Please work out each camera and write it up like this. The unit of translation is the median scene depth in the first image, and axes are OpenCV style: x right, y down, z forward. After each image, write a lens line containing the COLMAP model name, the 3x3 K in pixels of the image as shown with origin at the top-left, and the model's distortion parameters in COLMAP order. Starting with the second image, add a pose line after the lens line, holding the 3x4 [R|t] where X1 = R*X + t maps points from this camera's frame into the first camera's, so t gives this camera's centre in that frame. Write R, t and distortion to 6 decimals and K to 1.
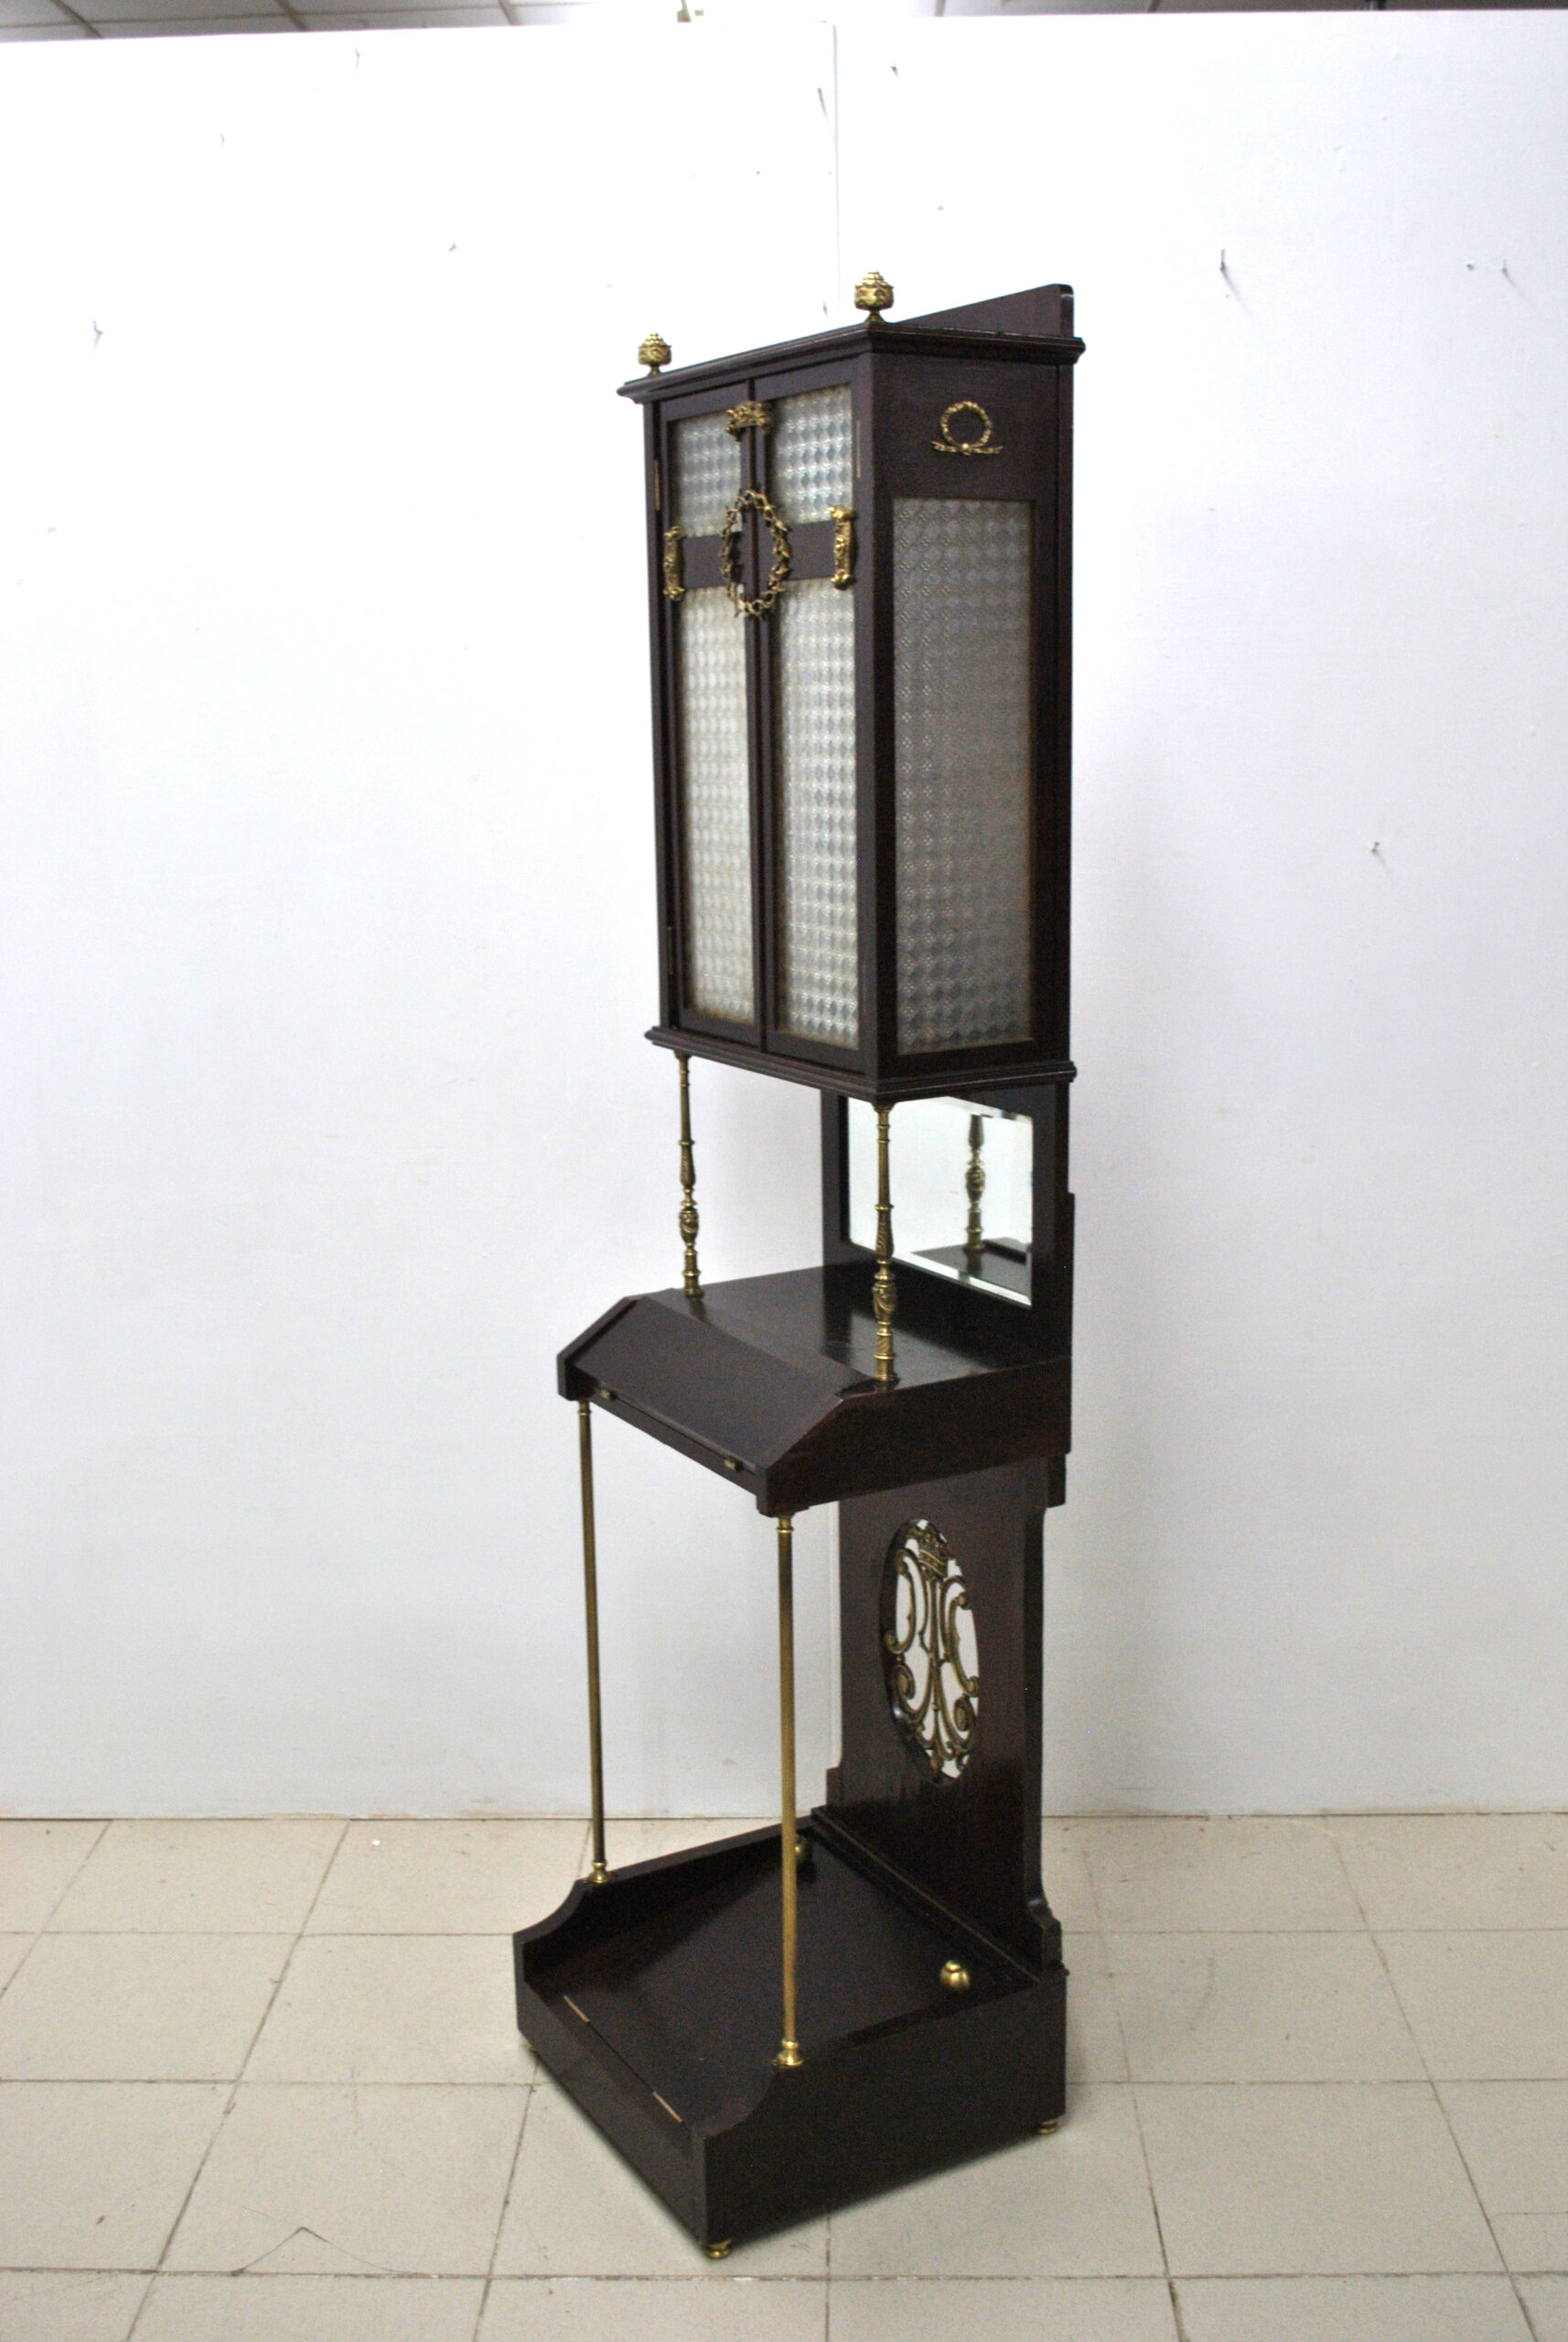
lens RADIAL K [[2420.8, 0, 787.6], [0, 2420.8, 1176.2], [0, 0, 1]] dist [-0.060812, 0.008436]
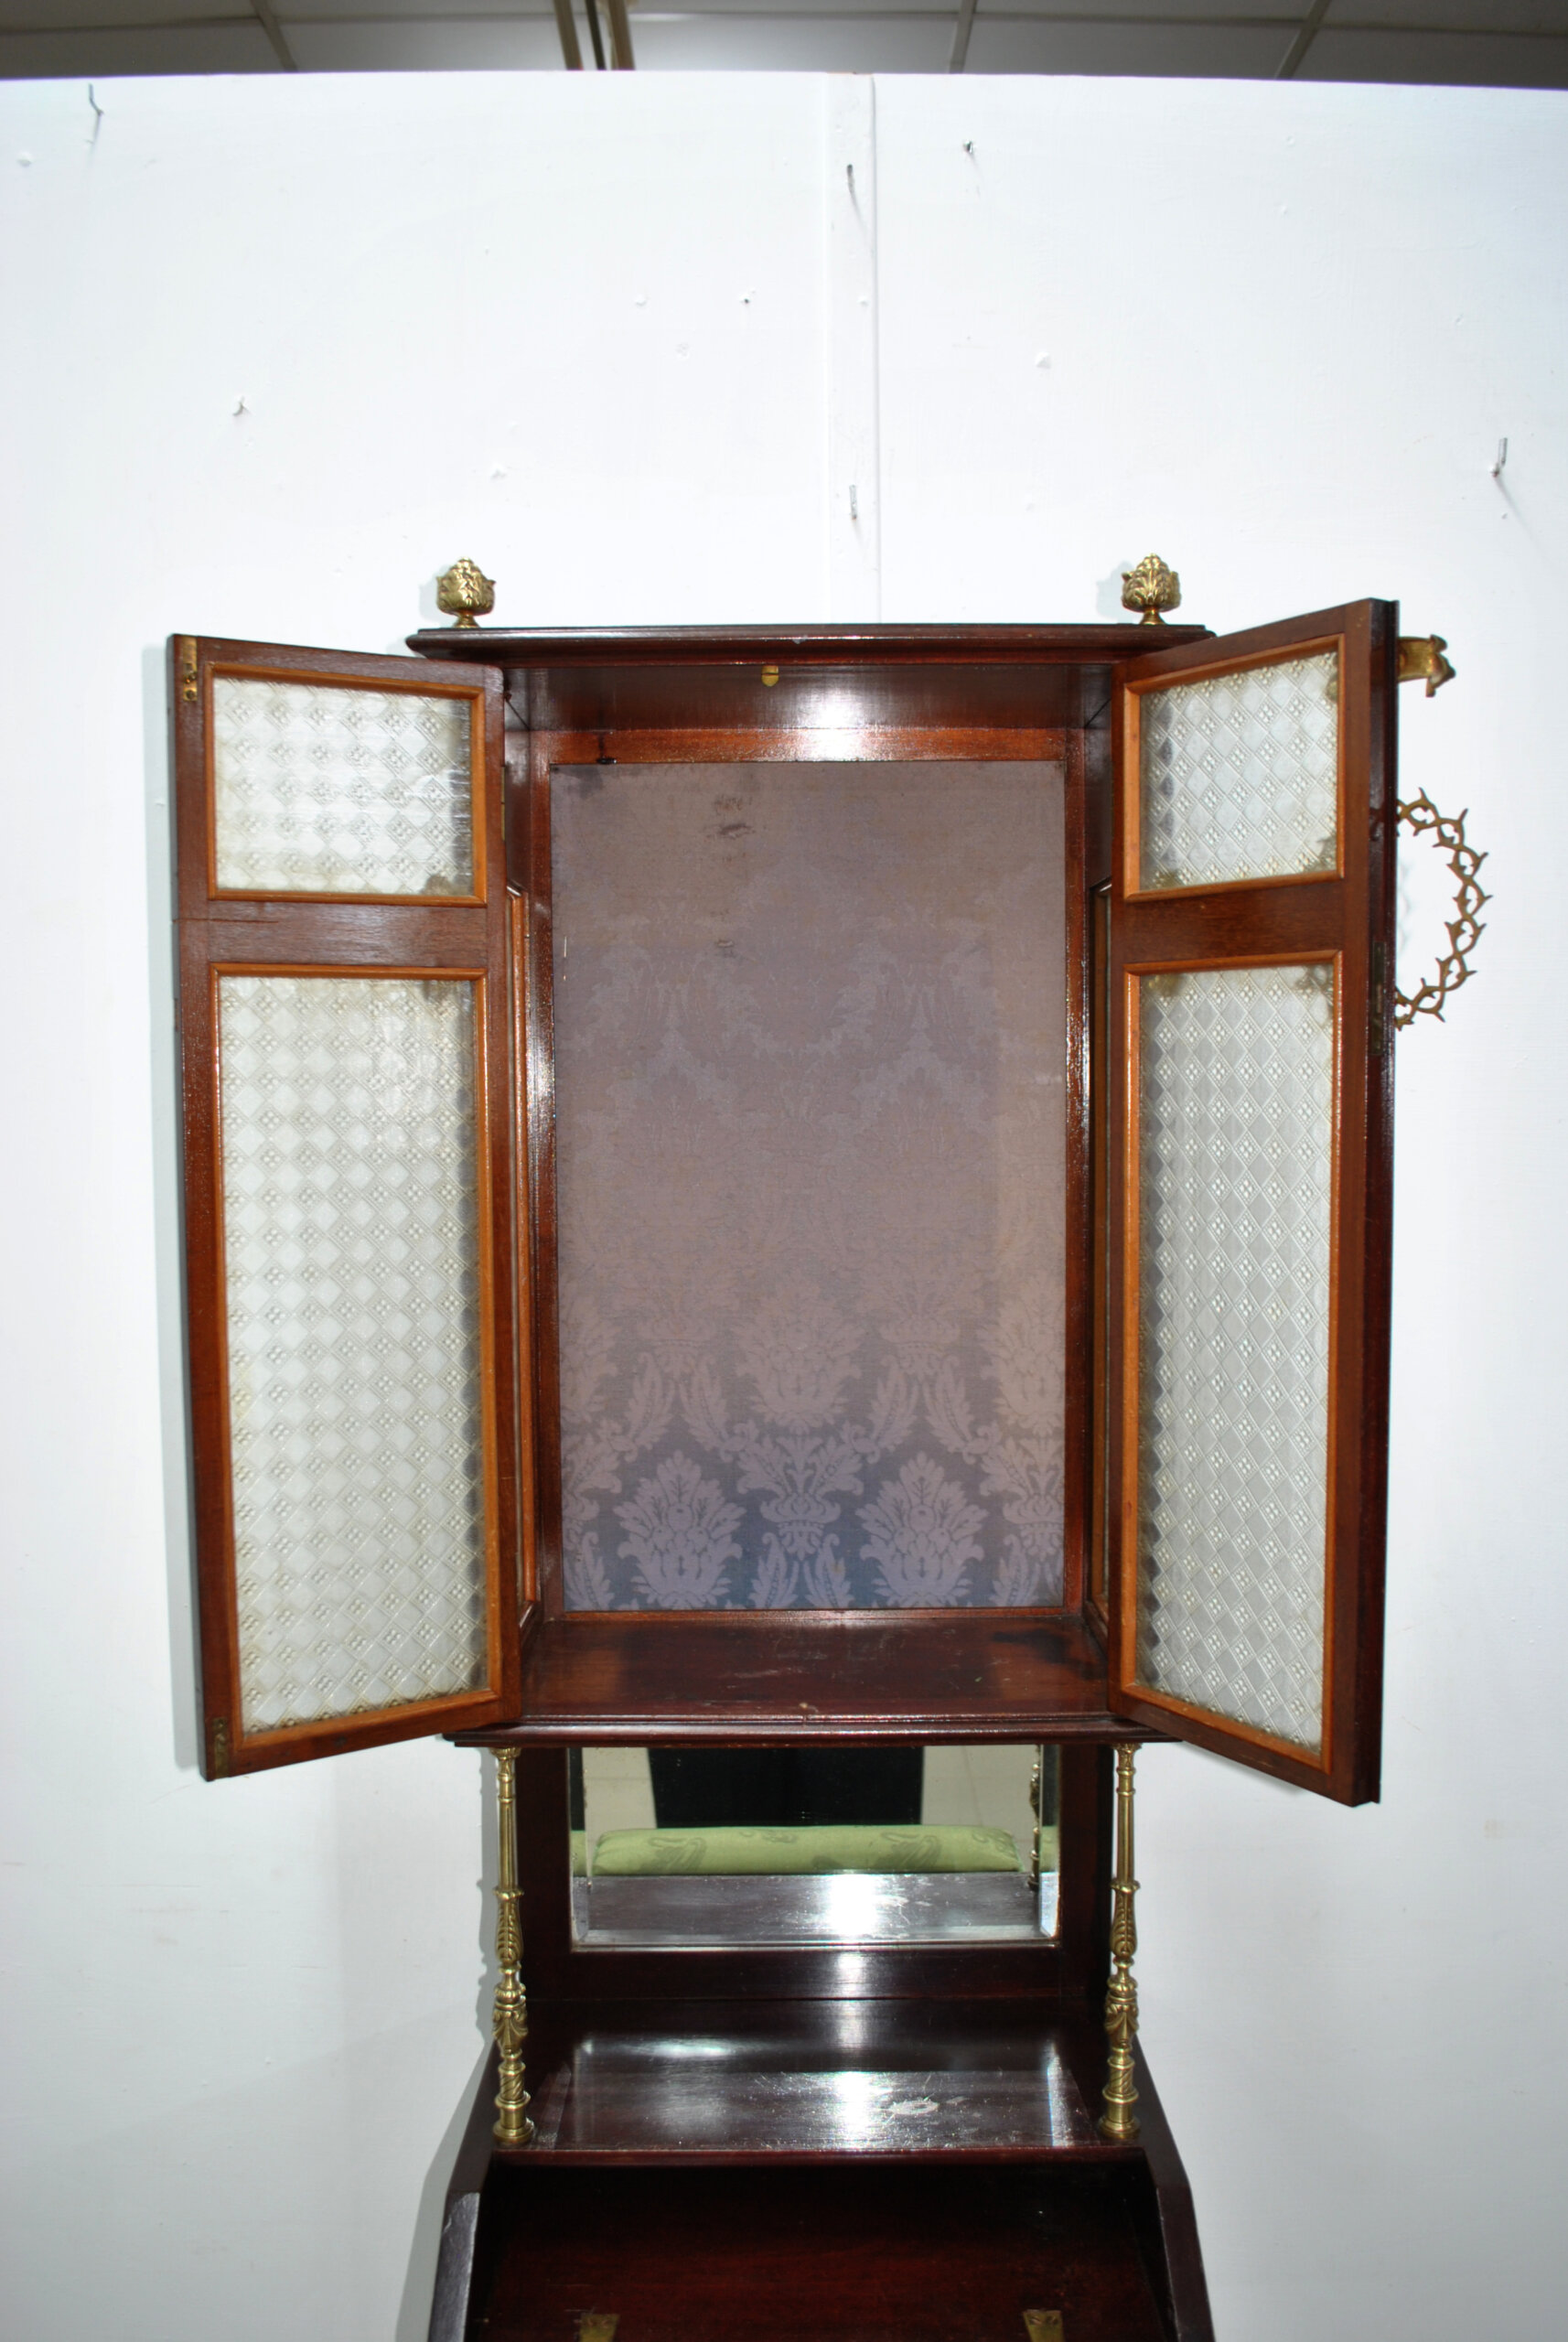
lens RADIAL K [[1866.5, 0, 785.1], [0, 1866.5, 1190.7], [0, 0, 1]] dist [-0.085722, 0.014484]
pose [[0.999256, 0.009145, 0.037475, -0.019315], [-0.003914, 0.990512, -0.137373, -0.140084], [-0.038375, 0.137124, 0.989810, 0.610914]]
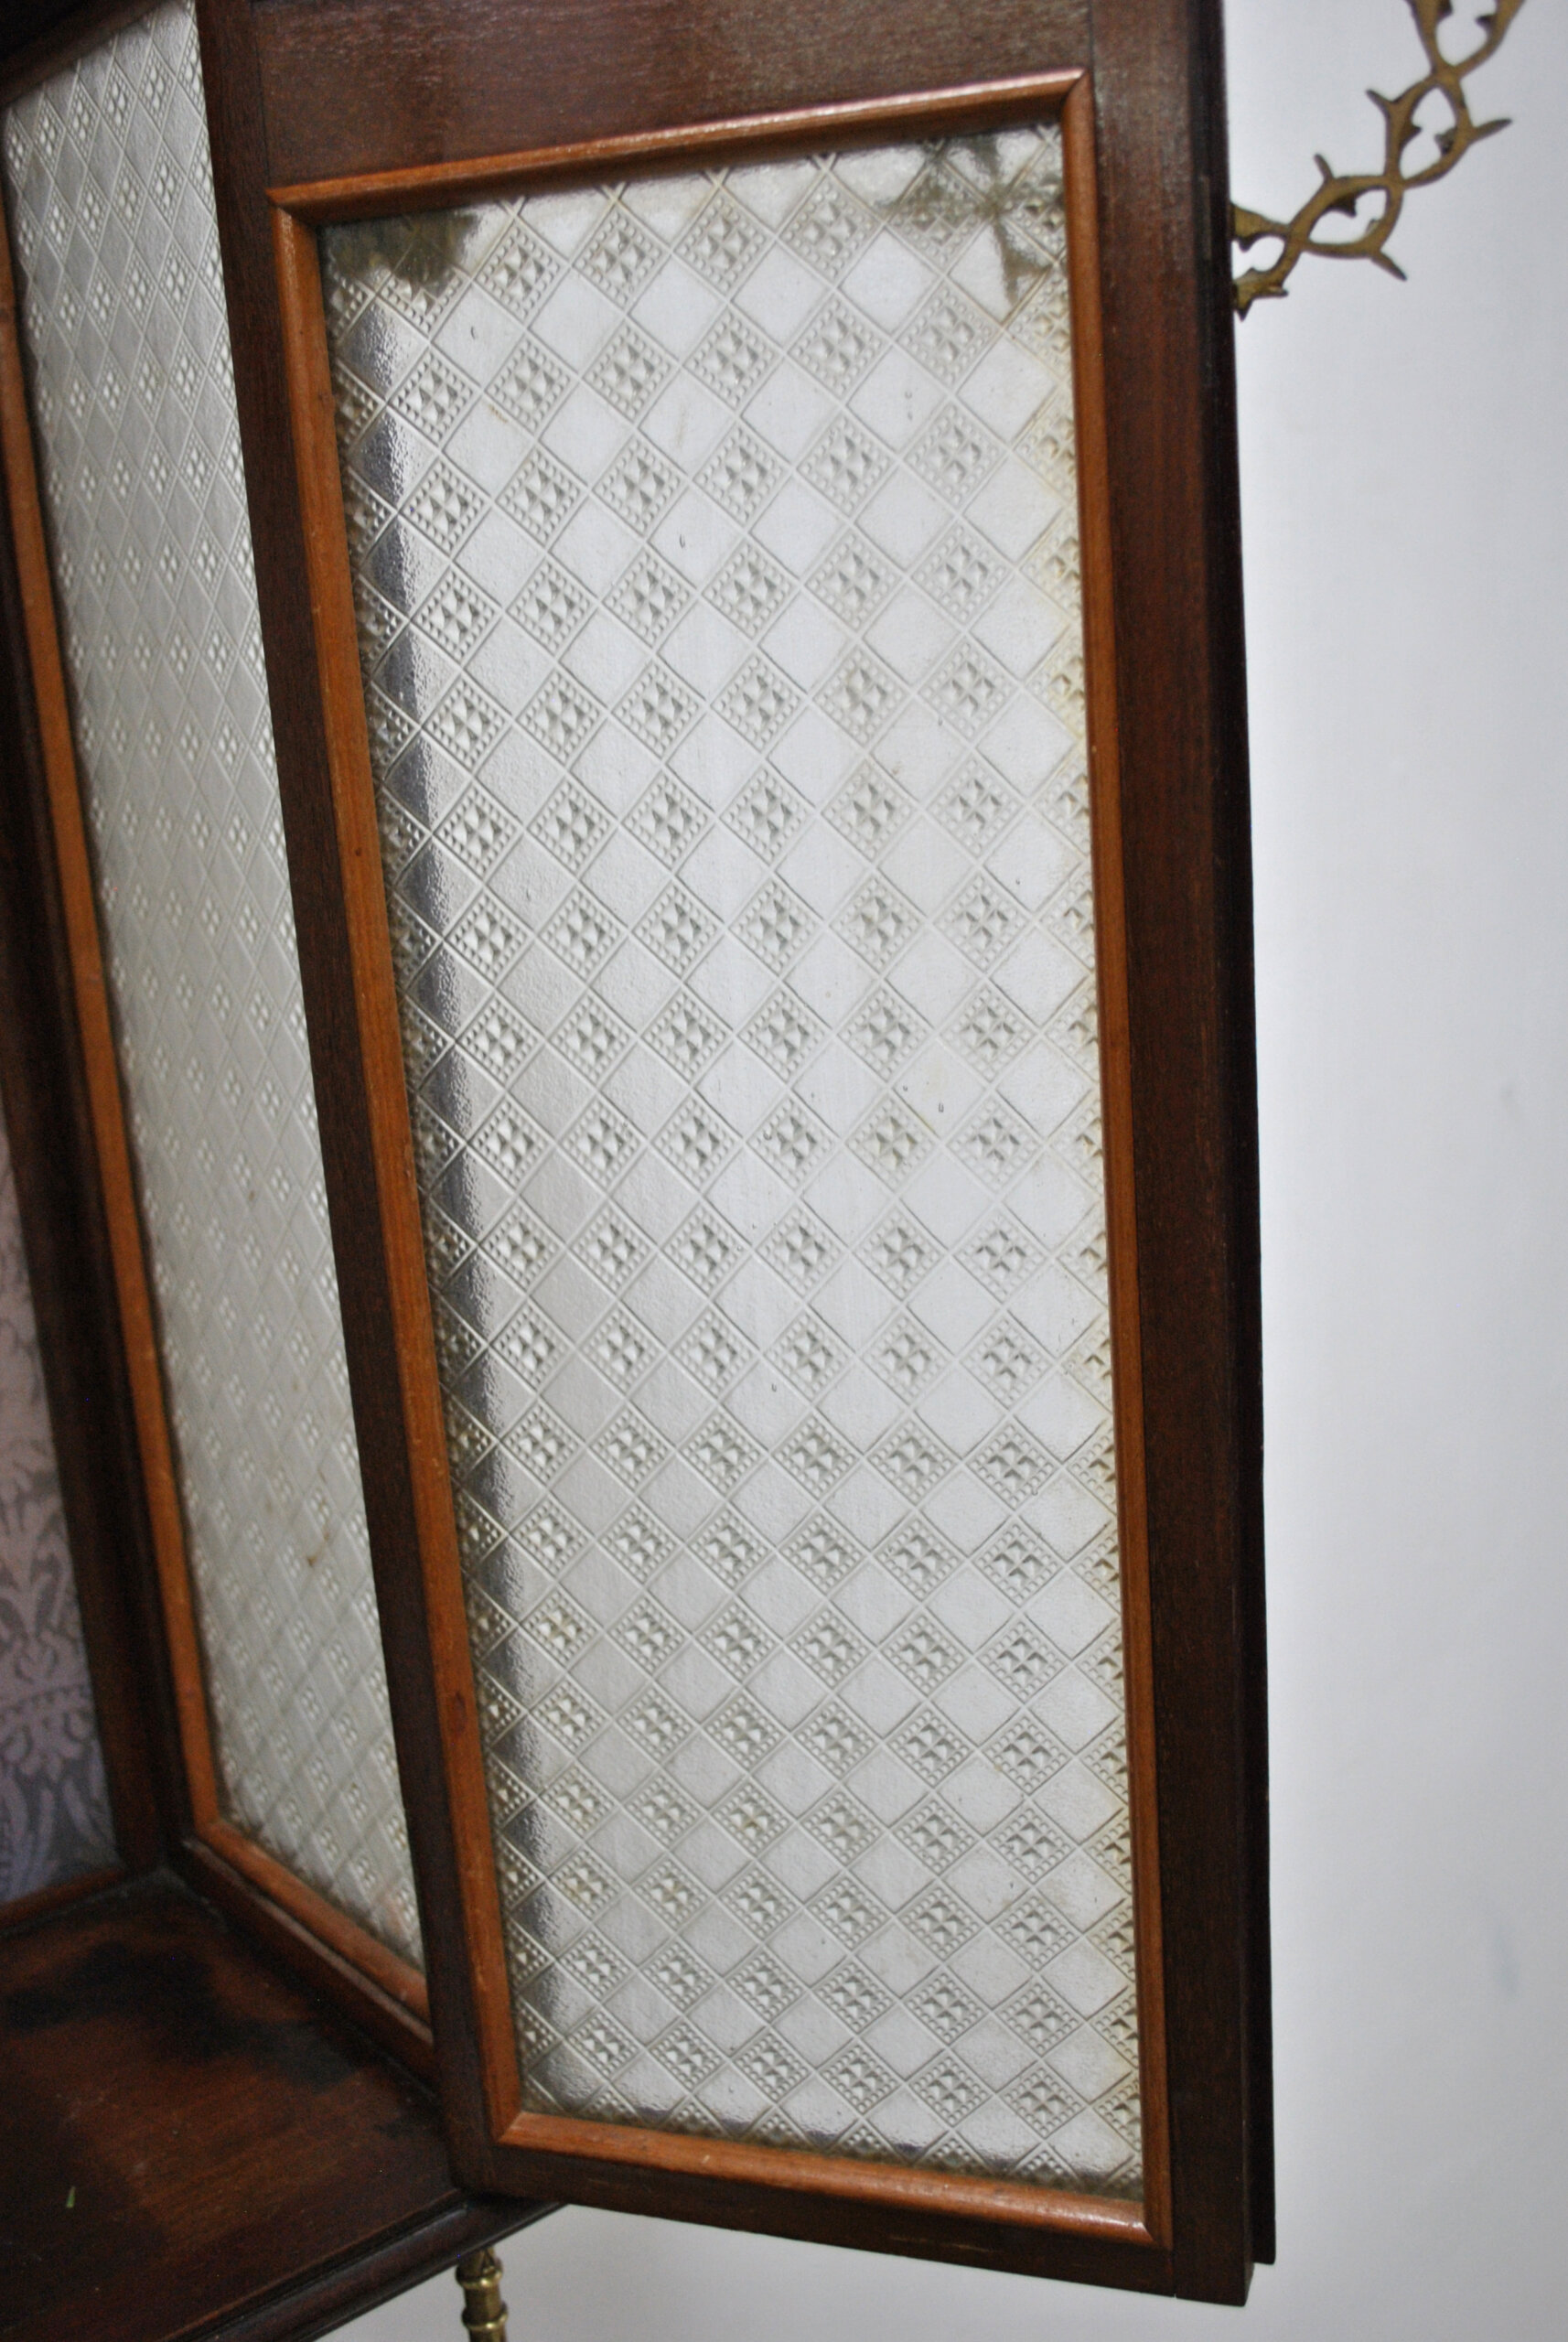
lens RADIAL K [[2420.8, 0, 787.6], [0, 2420.8, 1176.2], [0, 0, 1]] dist [-0.060812, 0.008436]
pose [[0.750062, -0.195328, 0.631865, -0.026412], [0.195151, 0.978219, 0.070740, -0.181108], [-0.631920, 0.070250, 0.771843, 0.856883]]
